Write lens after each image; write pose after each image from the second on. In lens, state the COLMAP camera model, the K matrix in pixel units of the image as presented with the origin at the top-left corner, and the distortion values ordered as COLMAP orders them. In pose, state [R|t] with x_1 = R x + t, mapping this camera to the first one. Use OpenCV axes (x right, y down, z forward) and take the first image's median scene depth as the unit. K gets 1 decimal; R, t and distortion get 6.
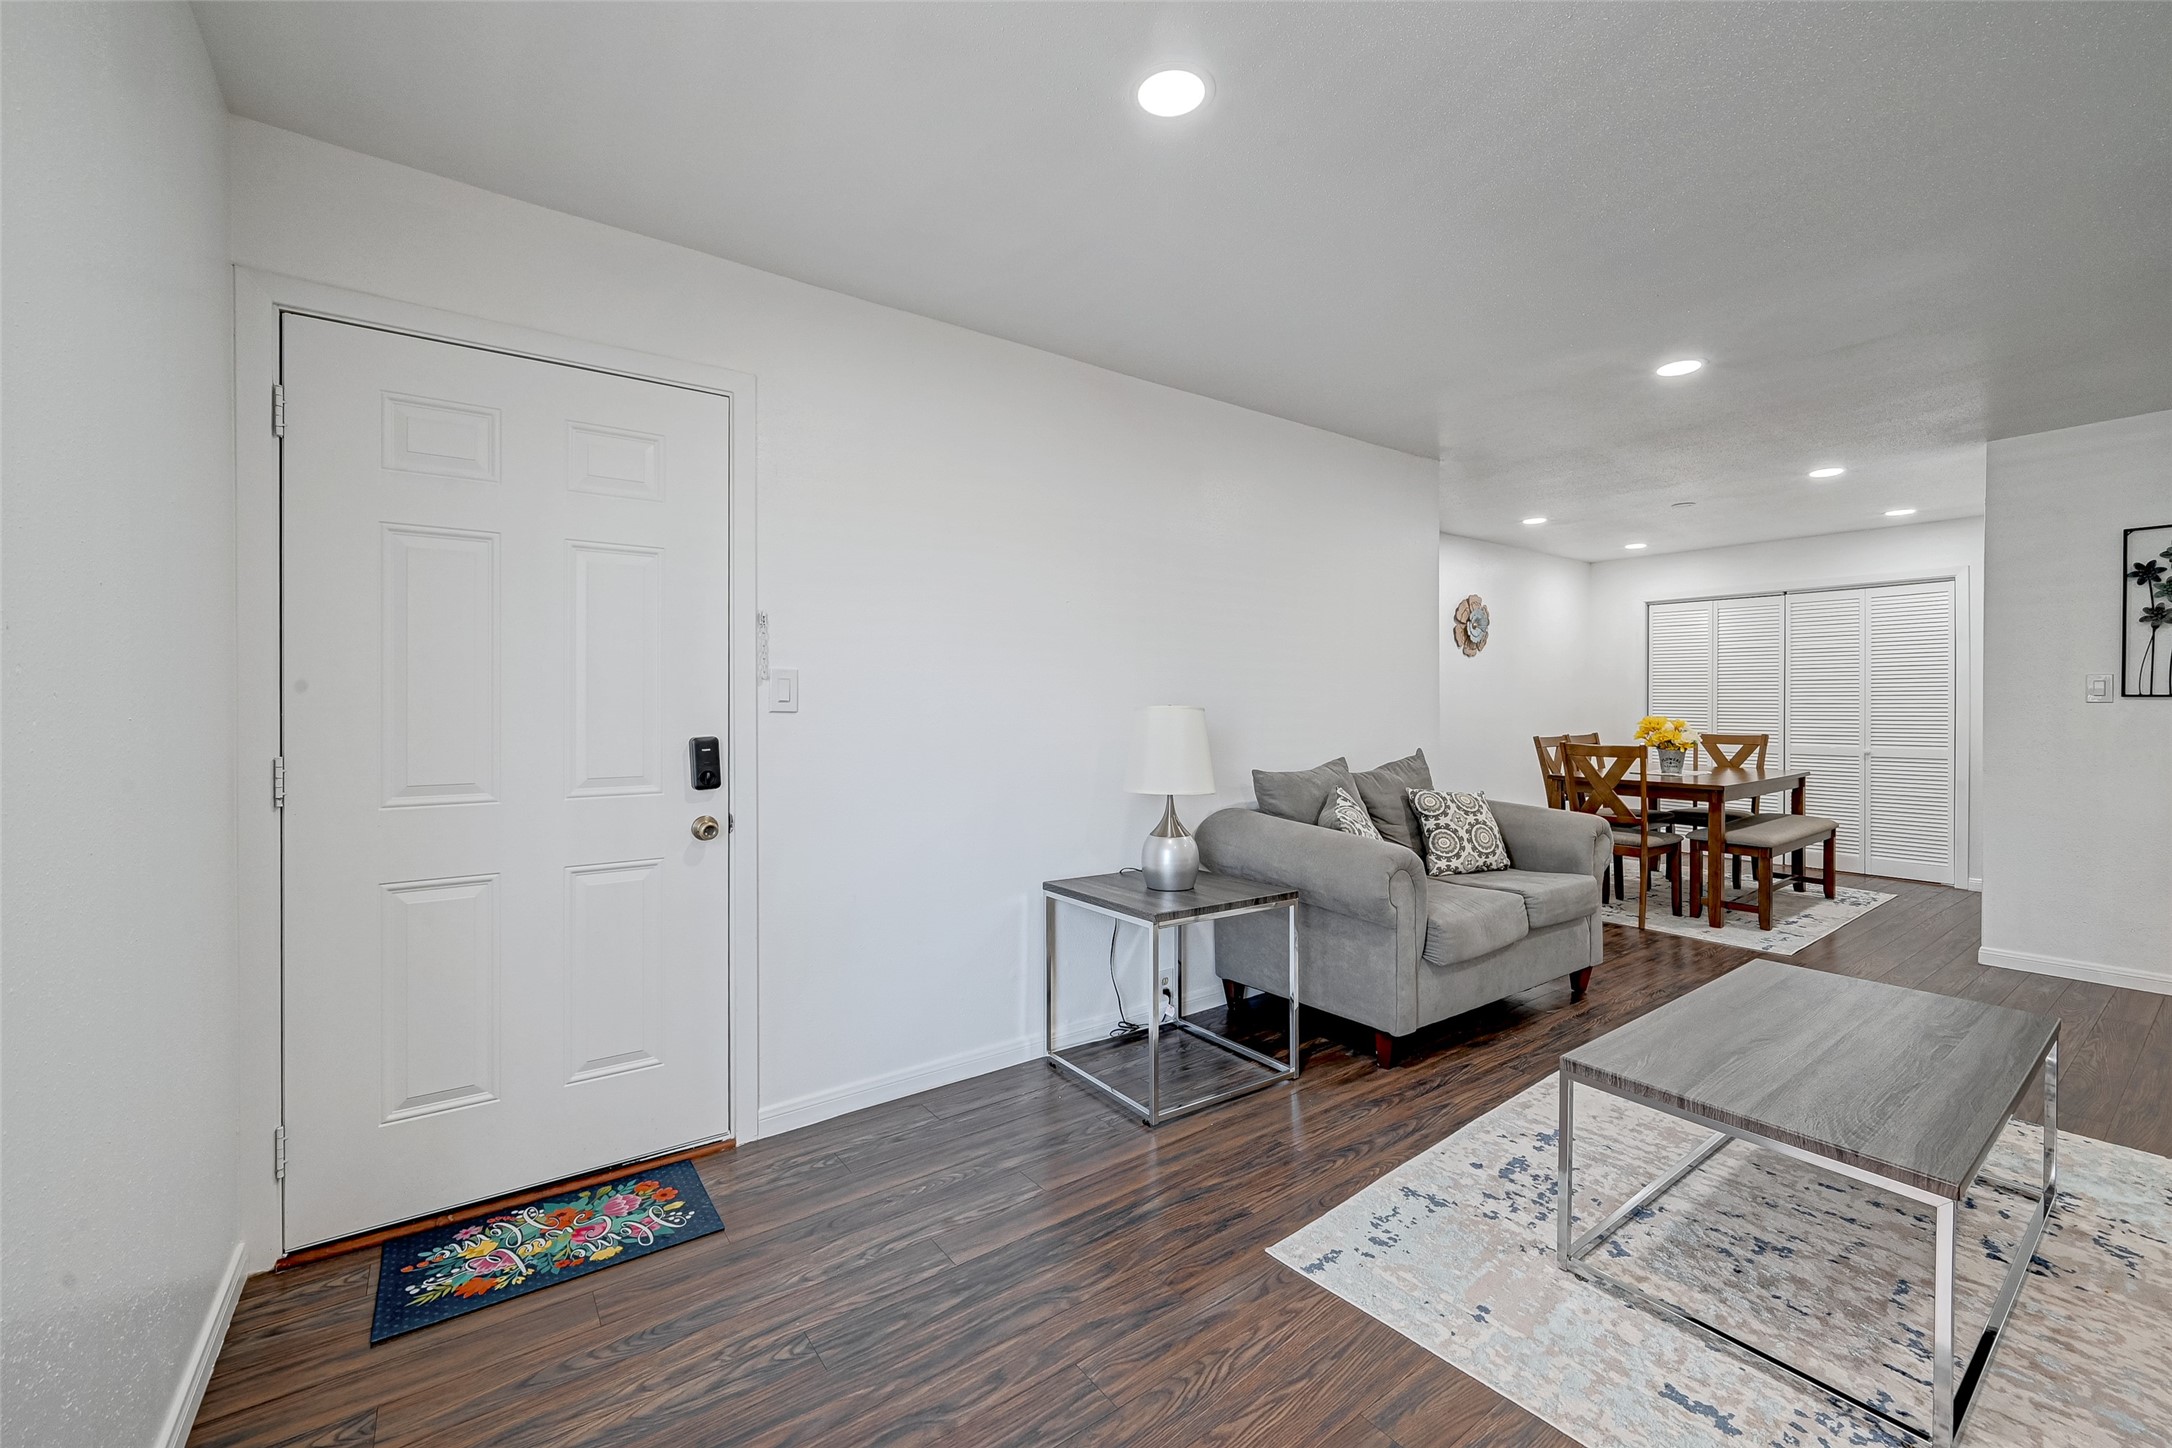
lens RADIAL K [[871.9, 0, 1083.2], [0, 871.9, 712.4], [0, 0, 1]] dist [-0.001827, 0.000631]
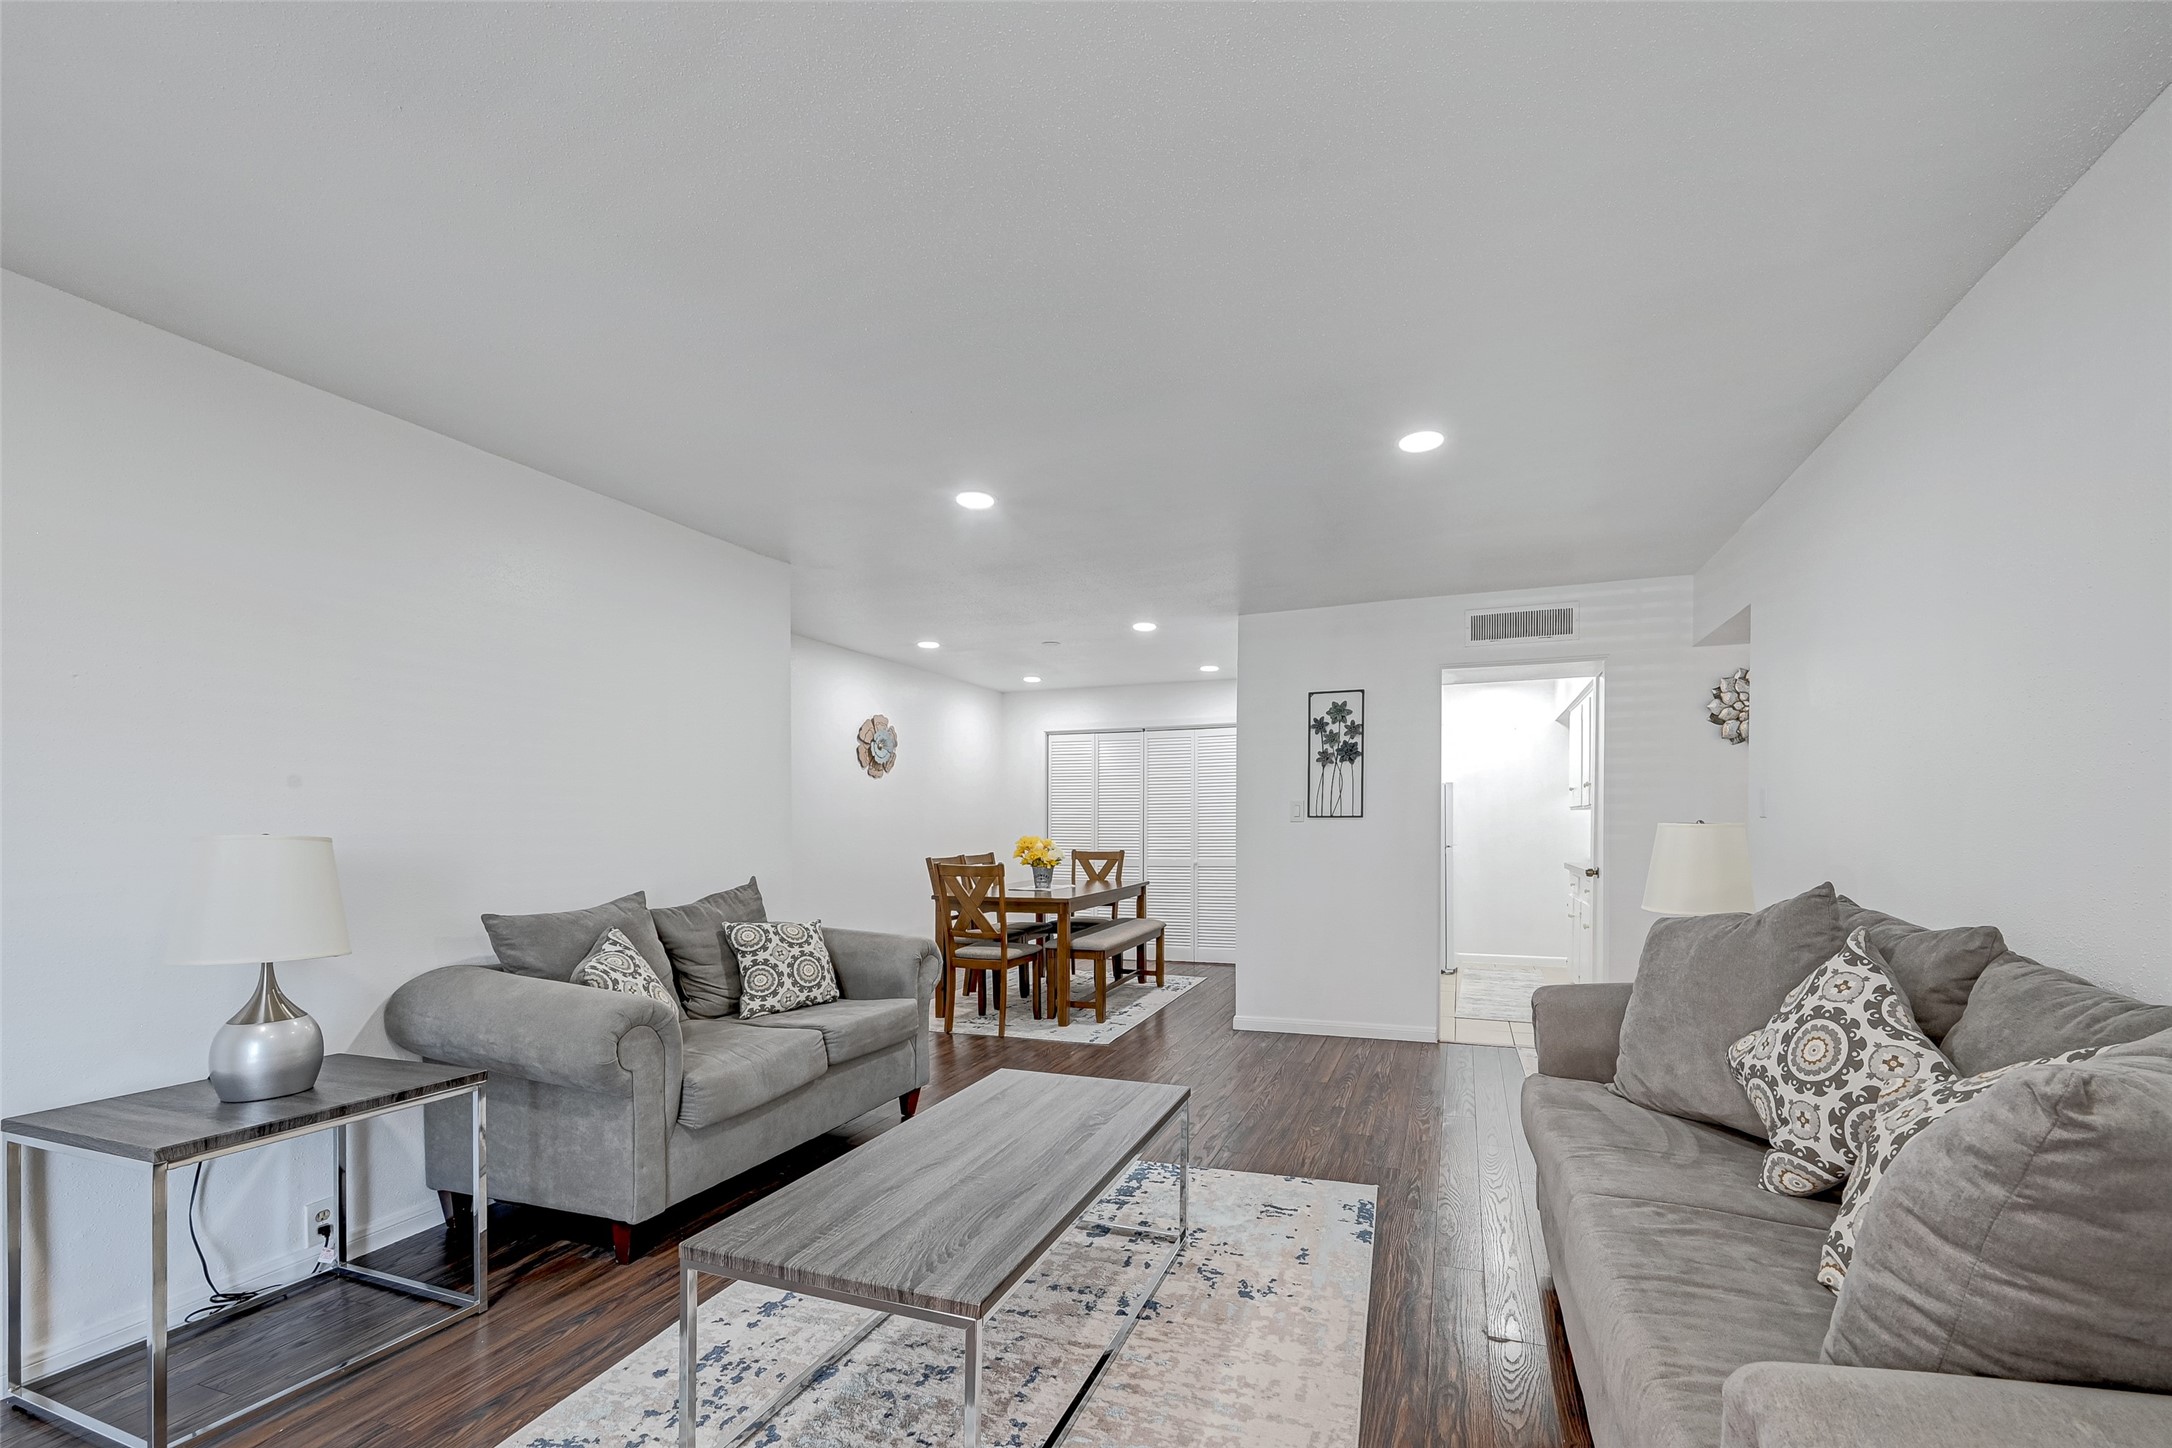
lens RADIAL K [[871.9, 0, 1145.4], [0, 871.9, 844.9], [0, 0, 1]] dist [-0.001827, 0.000631]
pose [[0.831342, -0.020123, 0.555396, 0.230964], [0.012822, 0.999773, 0.017031, -0.001867], [-0.555612, -0.007037, 0.831412, 0.020953]]
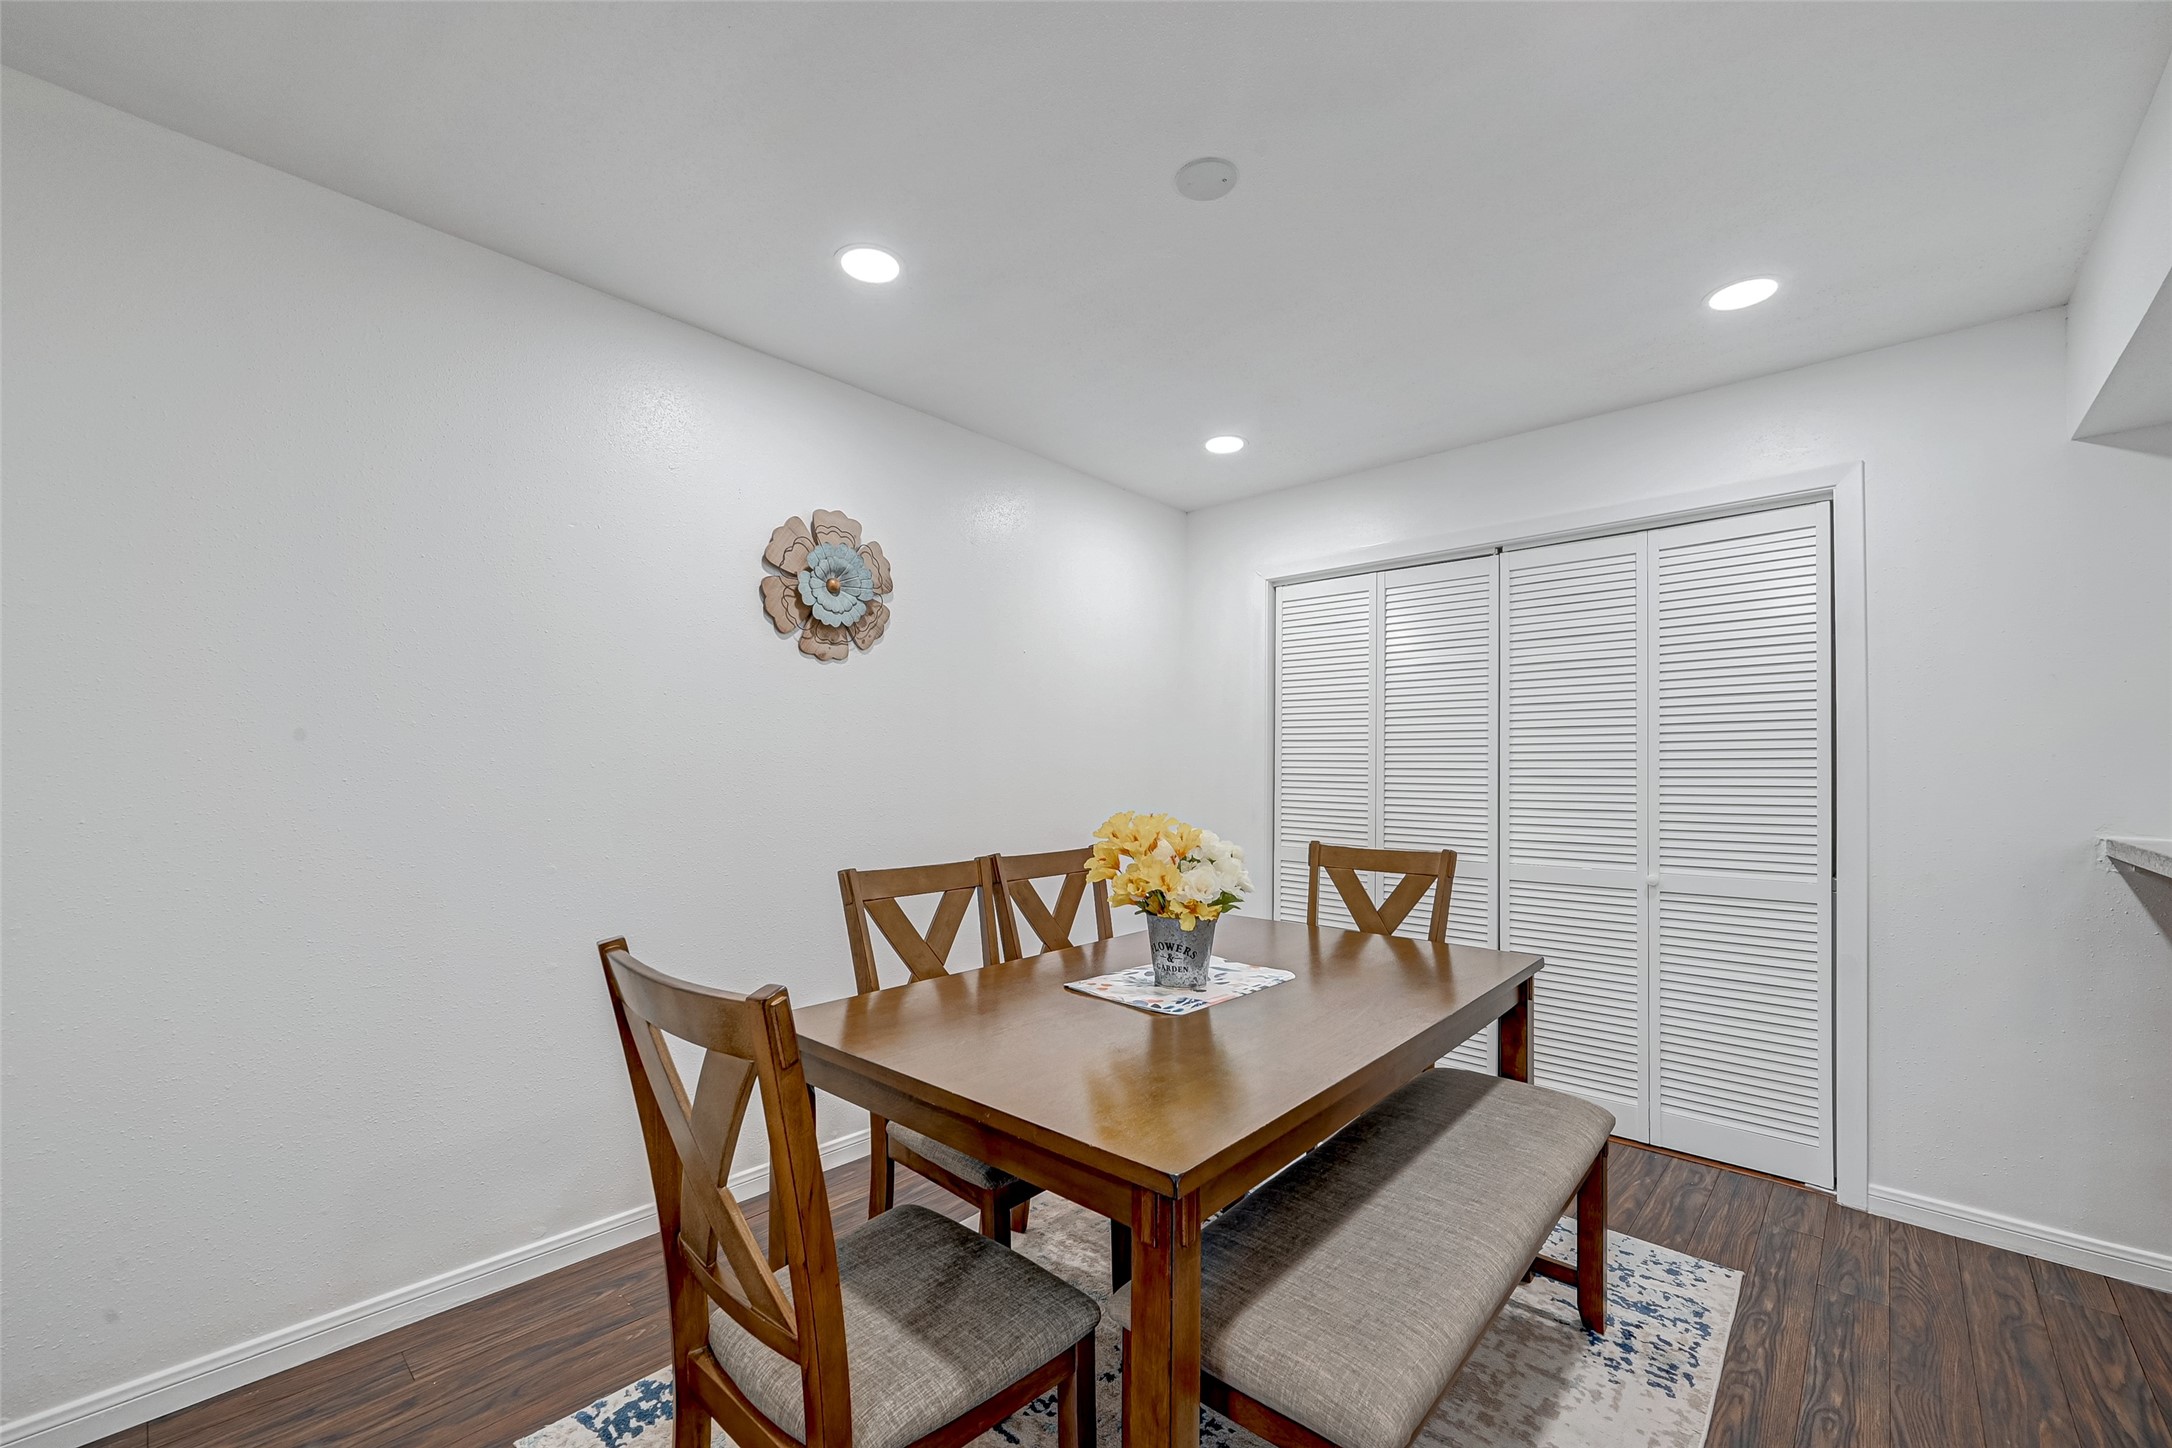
lens RADIAL K [[871.9, 0, 1094.9], [0, 871.9, 758.5], [0, 0, 1]] dist [-0.001827, 0.000631]
pose [[0.979354, 0.007366, 0.202017, 0.758703], [-0.002170, 0.999661, -0.025931, -0.011250], [-0.202140, 0.024957, 0.979039, 0.891897]]
